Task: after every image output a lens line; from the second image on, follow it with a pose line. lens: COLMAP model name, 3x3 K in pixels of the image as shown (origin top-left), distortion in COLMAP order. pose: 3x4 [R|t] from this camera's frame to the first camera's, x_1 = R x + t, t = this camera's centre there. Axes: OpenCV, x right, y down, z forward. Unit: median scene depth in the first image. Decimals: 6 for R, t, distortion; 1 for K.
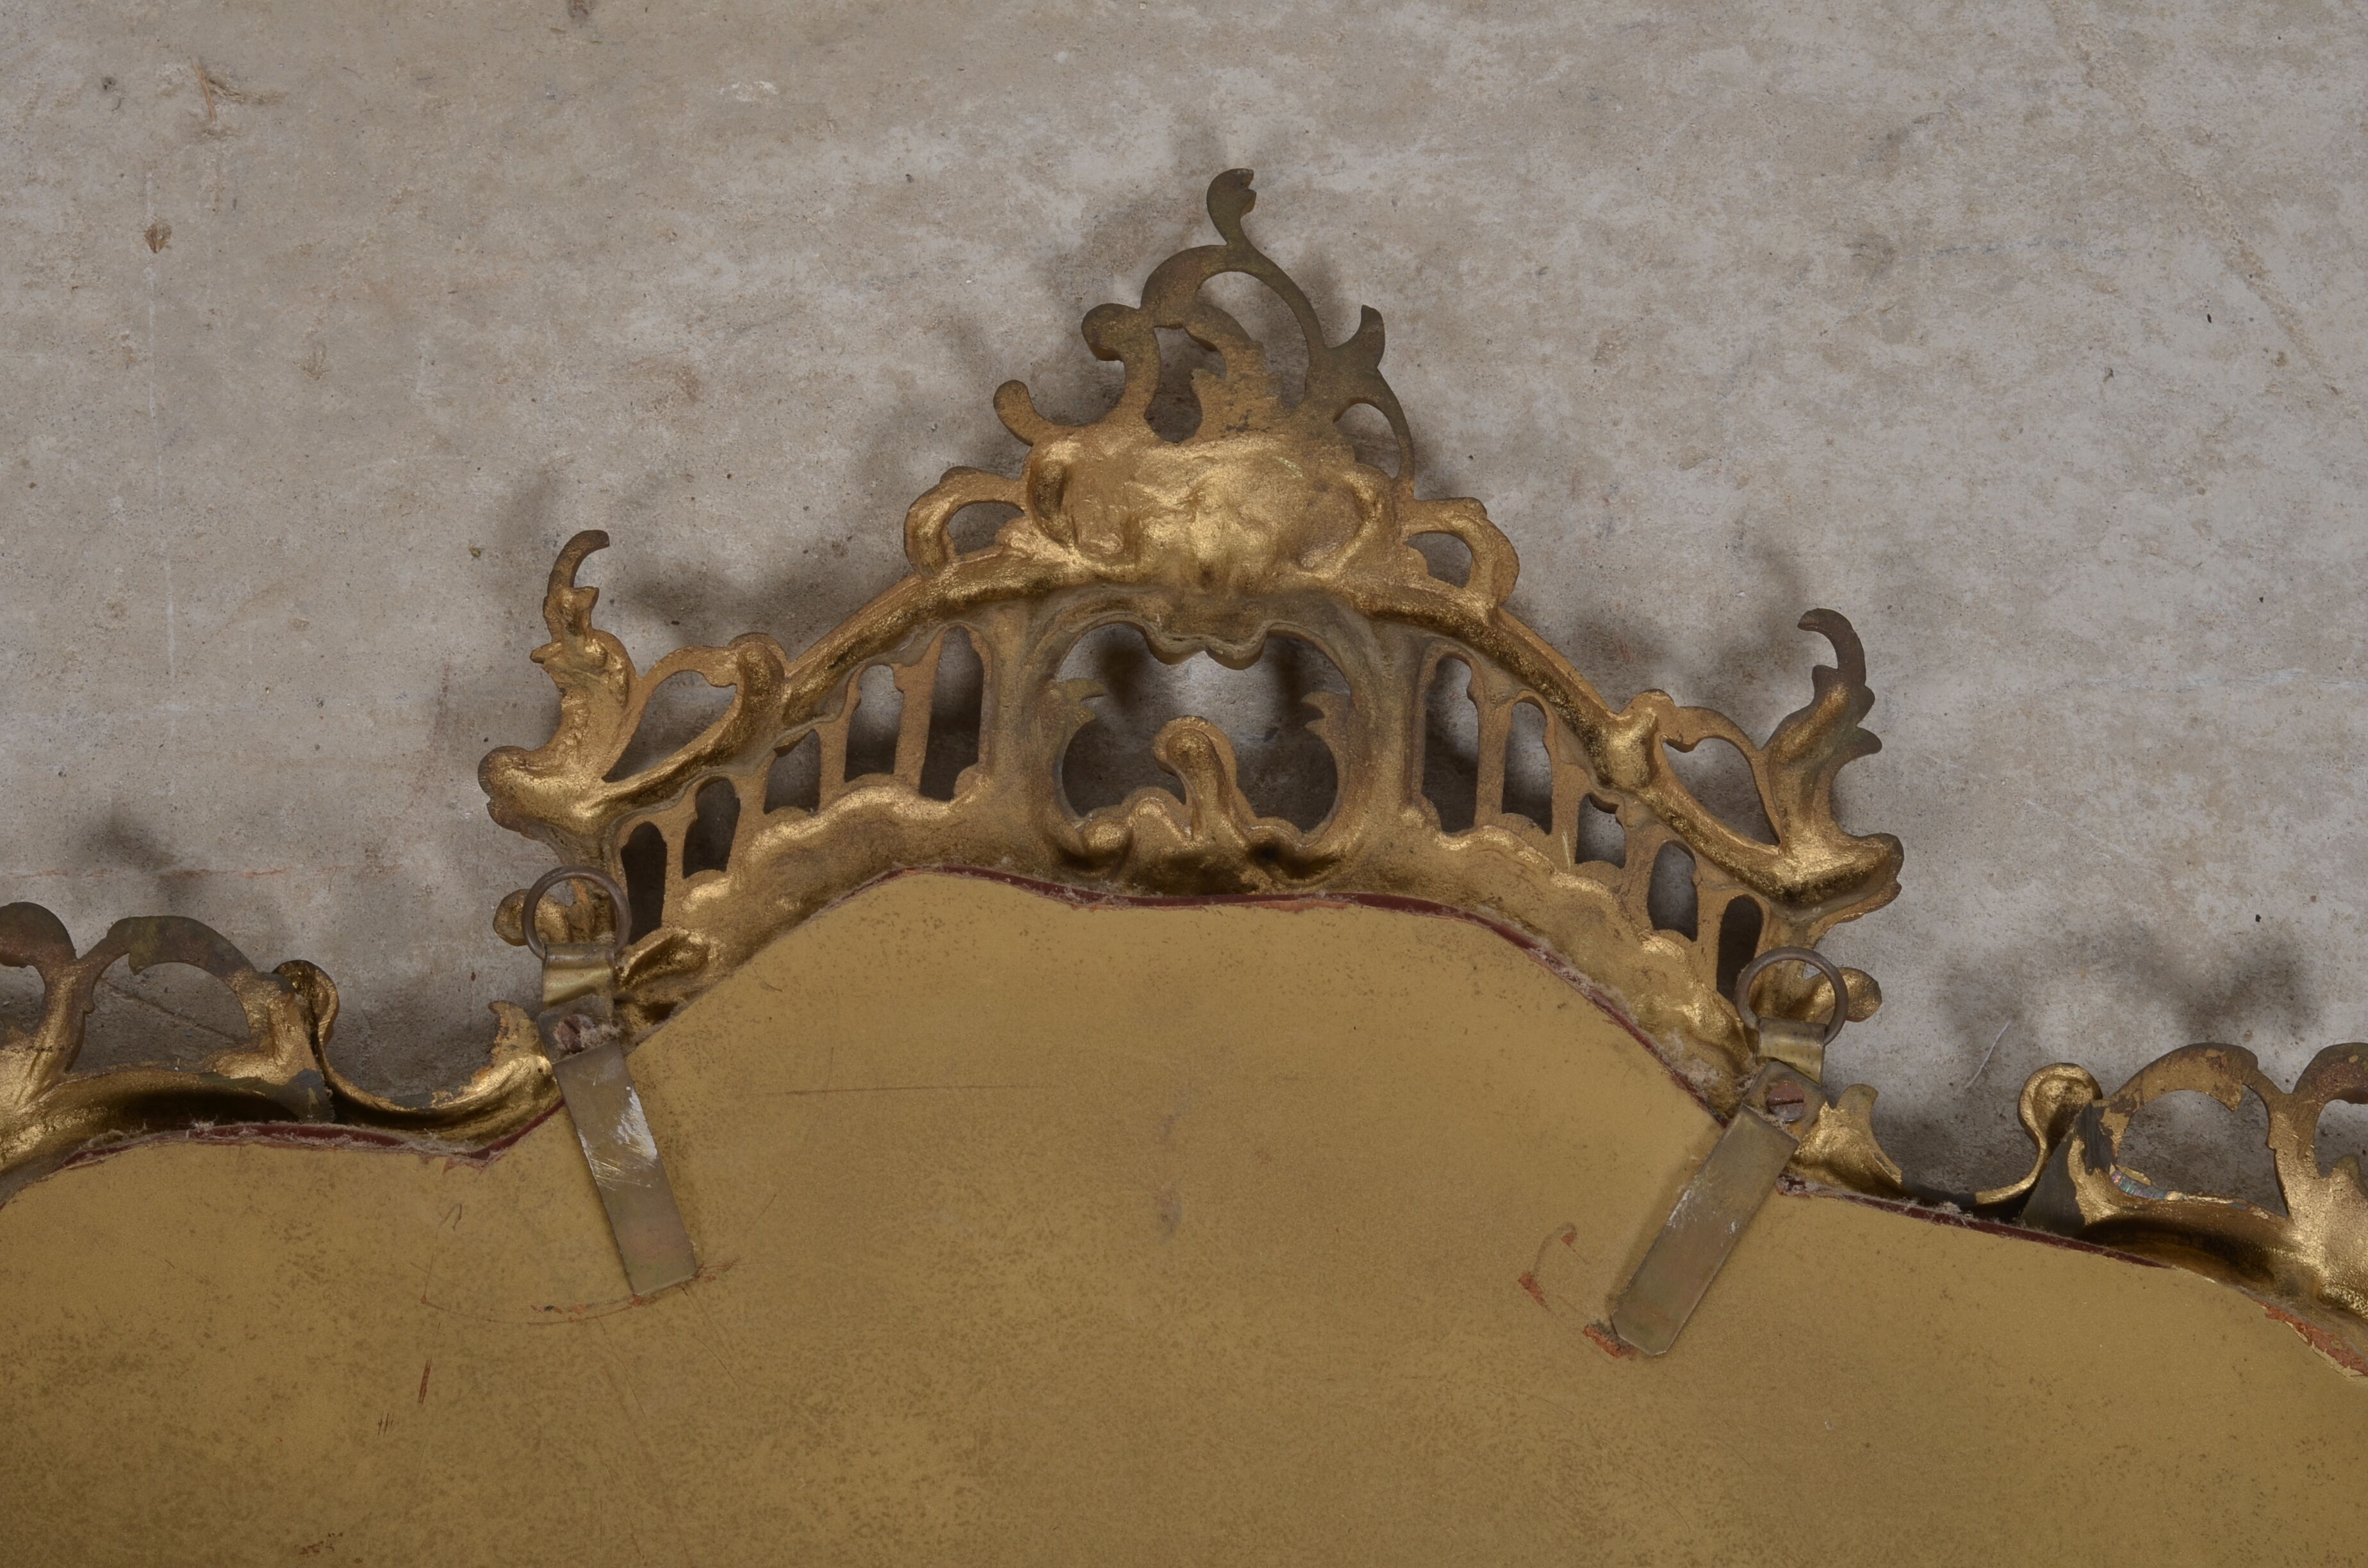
lens RADIAL K [[5304.8, 0, 1184.0], [0, 5304.8, 784.0], [0, 0, 1]] dist [-0.122028, 0.133090]
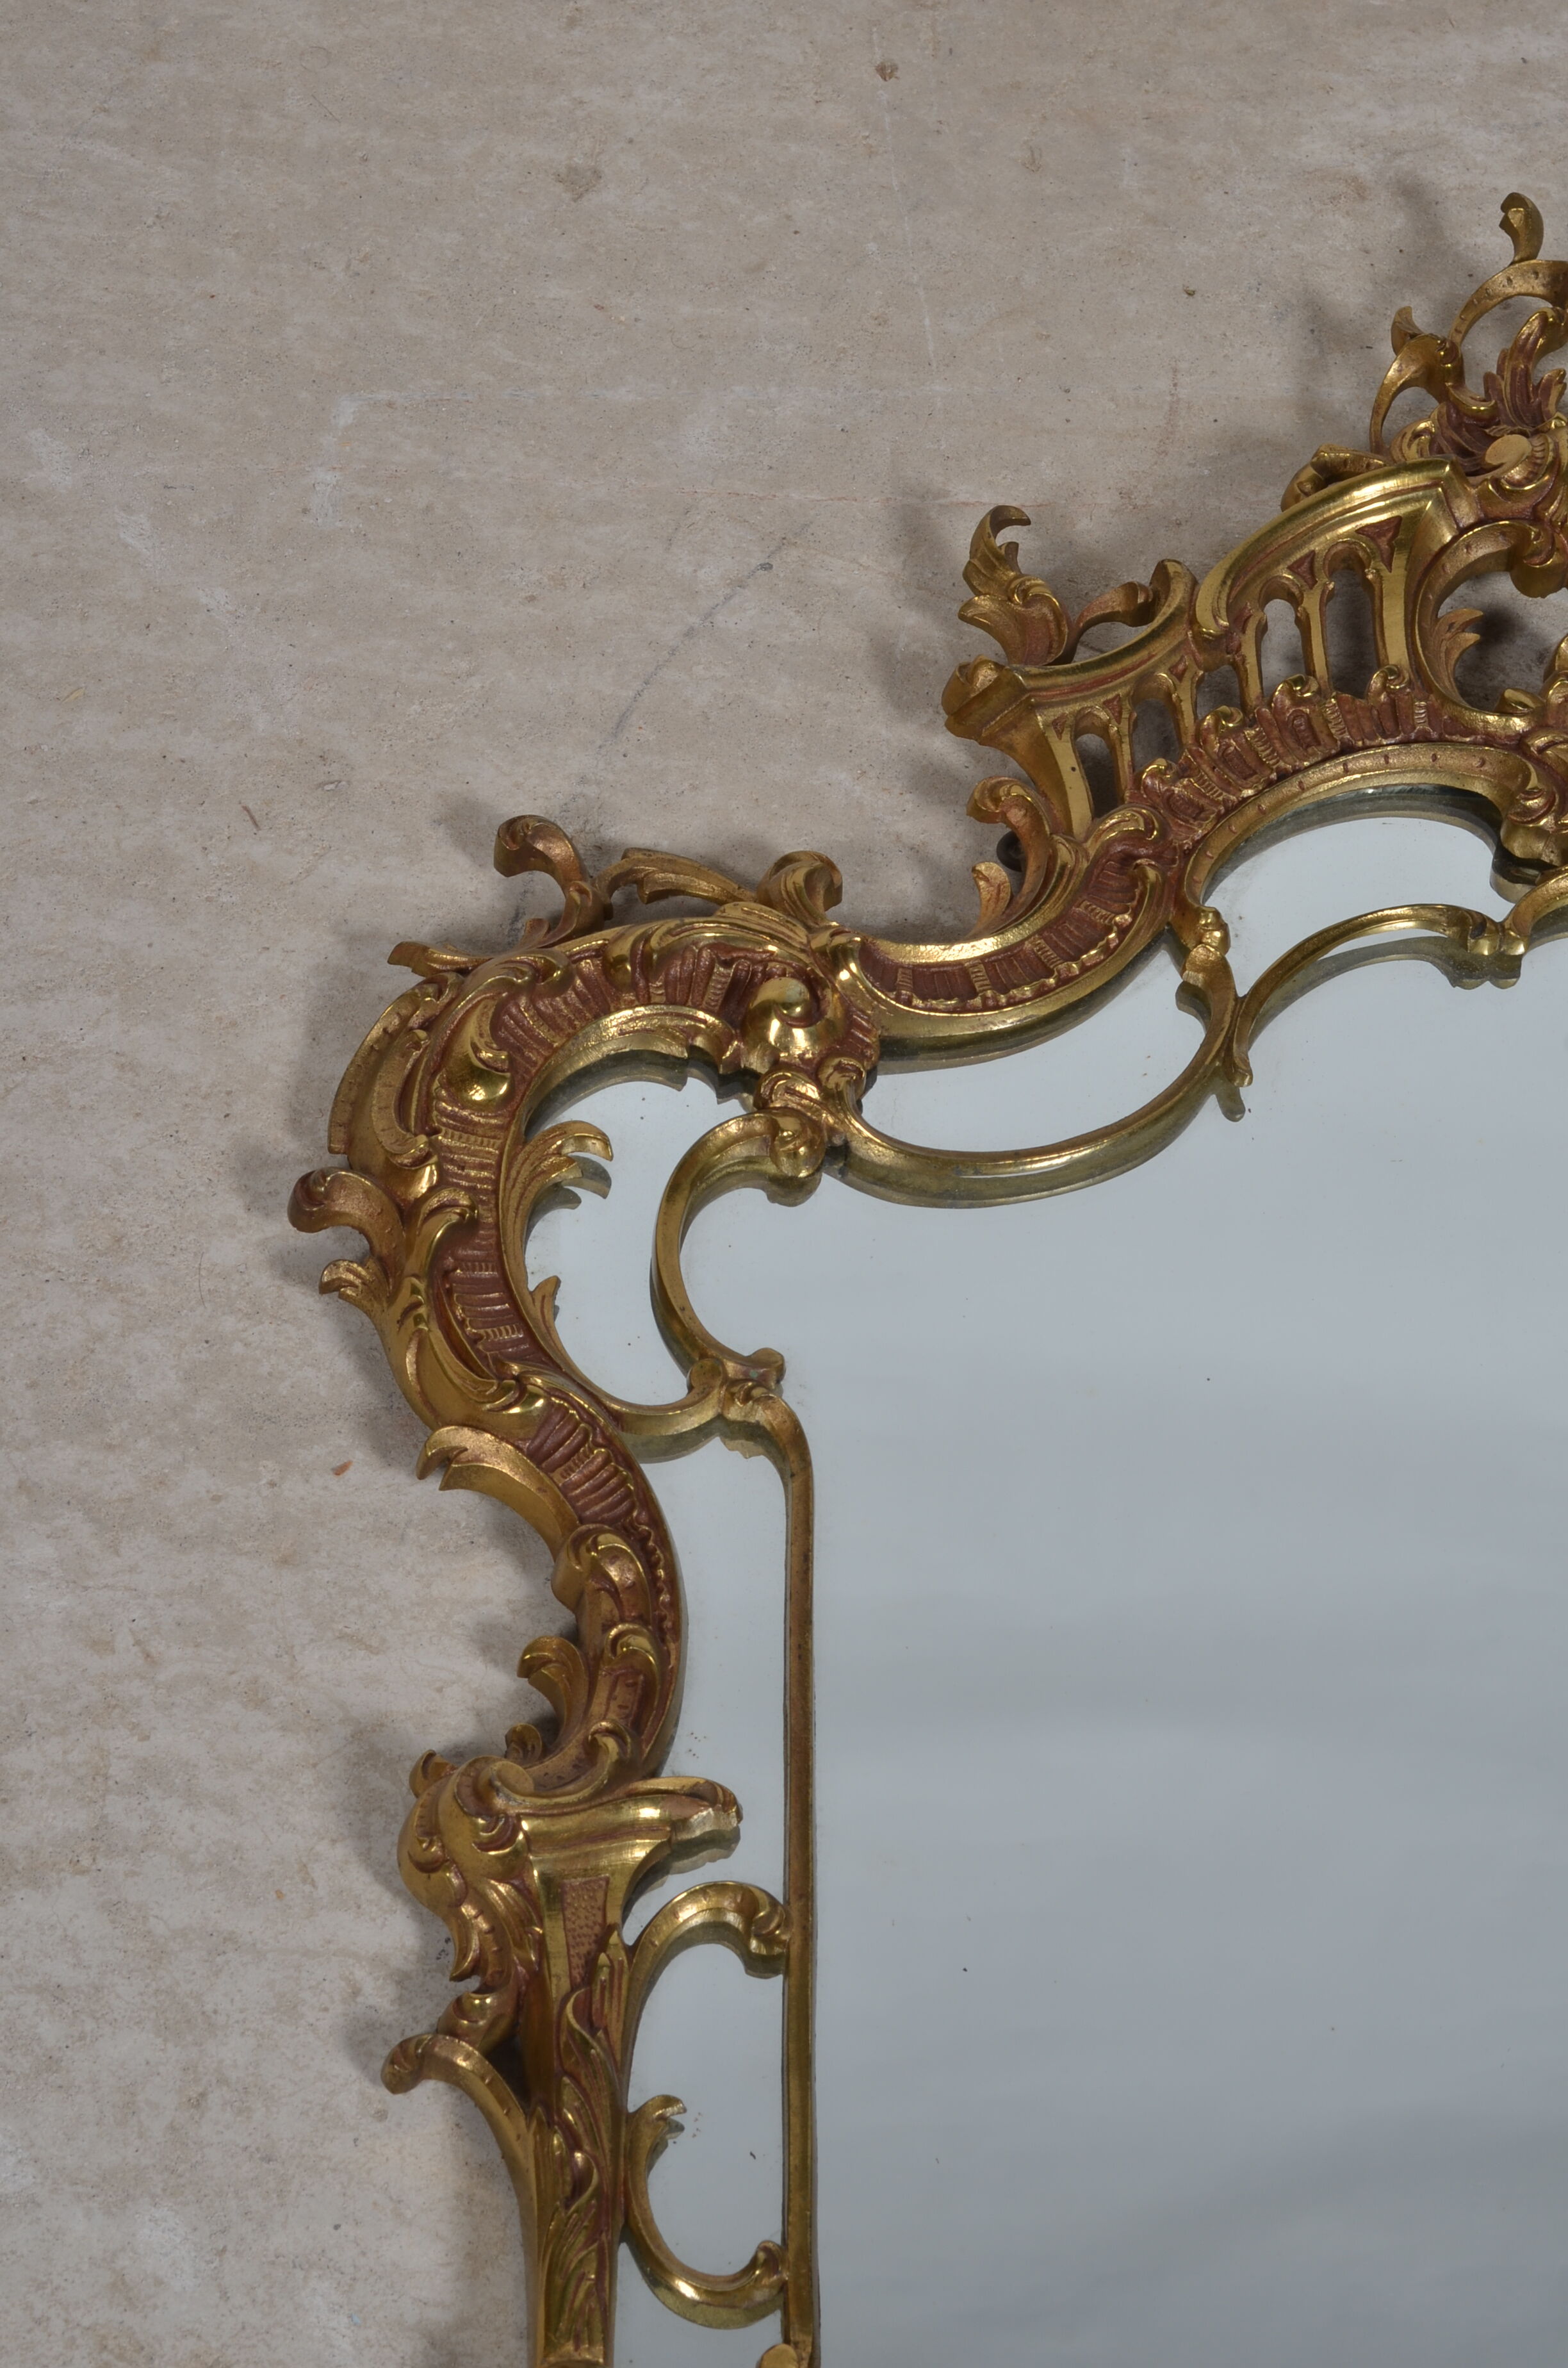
lens RADIAL K [[5304.8, 0, 783.9], [0, 5304.8, 1240.2], [0, 0, 1]] dist [-0.122028, 0.133090]
pose [[0.998824, 0.018442, 0.044835, -0.264826], [-0.005069, 0.959477, -0.281742, 0.467379], [-0.048214, 0.281184, 0.958442, -0.030758]]
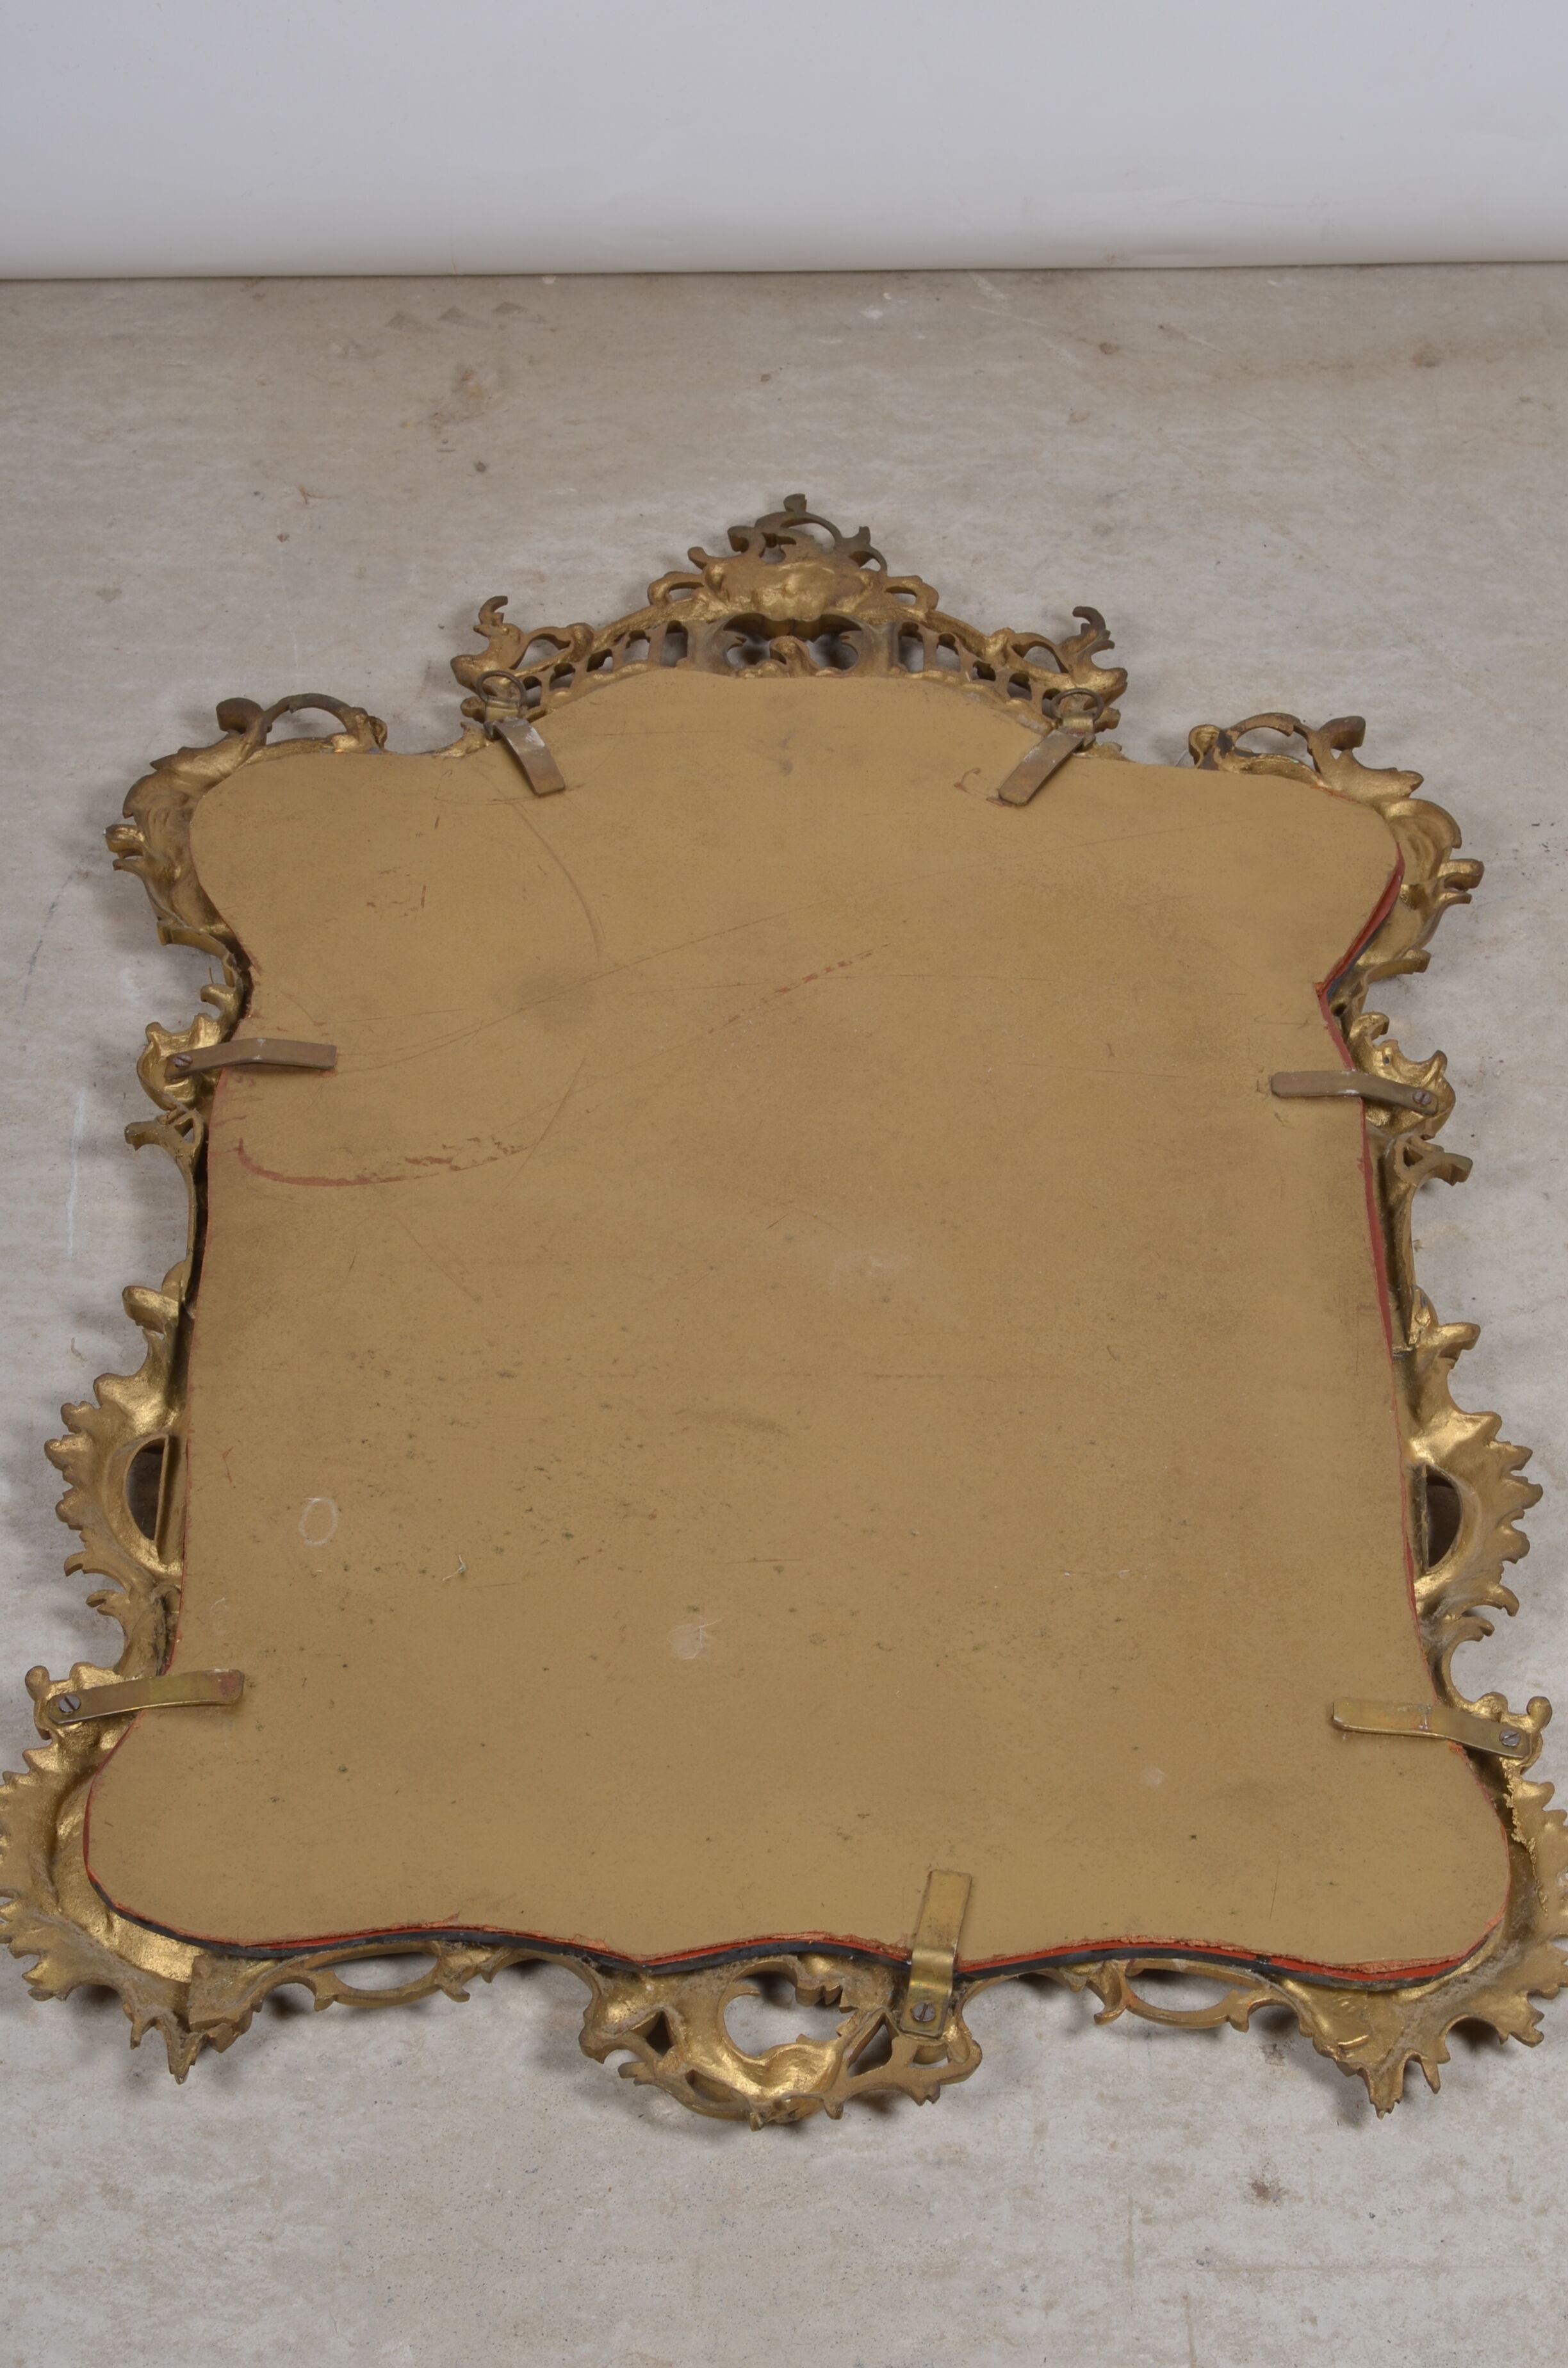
lens RADIAL K [[5304.8, 0, 783.9], [0, 5304.8, 1240.2], [0, 0, 1]] dist [-0.122028, 0.133090]
pose [[0.999123, -0.032115, 0.026880, -0.061705], [0.041342, 0.858853, -0.510550, 1.218366], [-0.006690, 0.511214, 0.859428, -0.663034]]
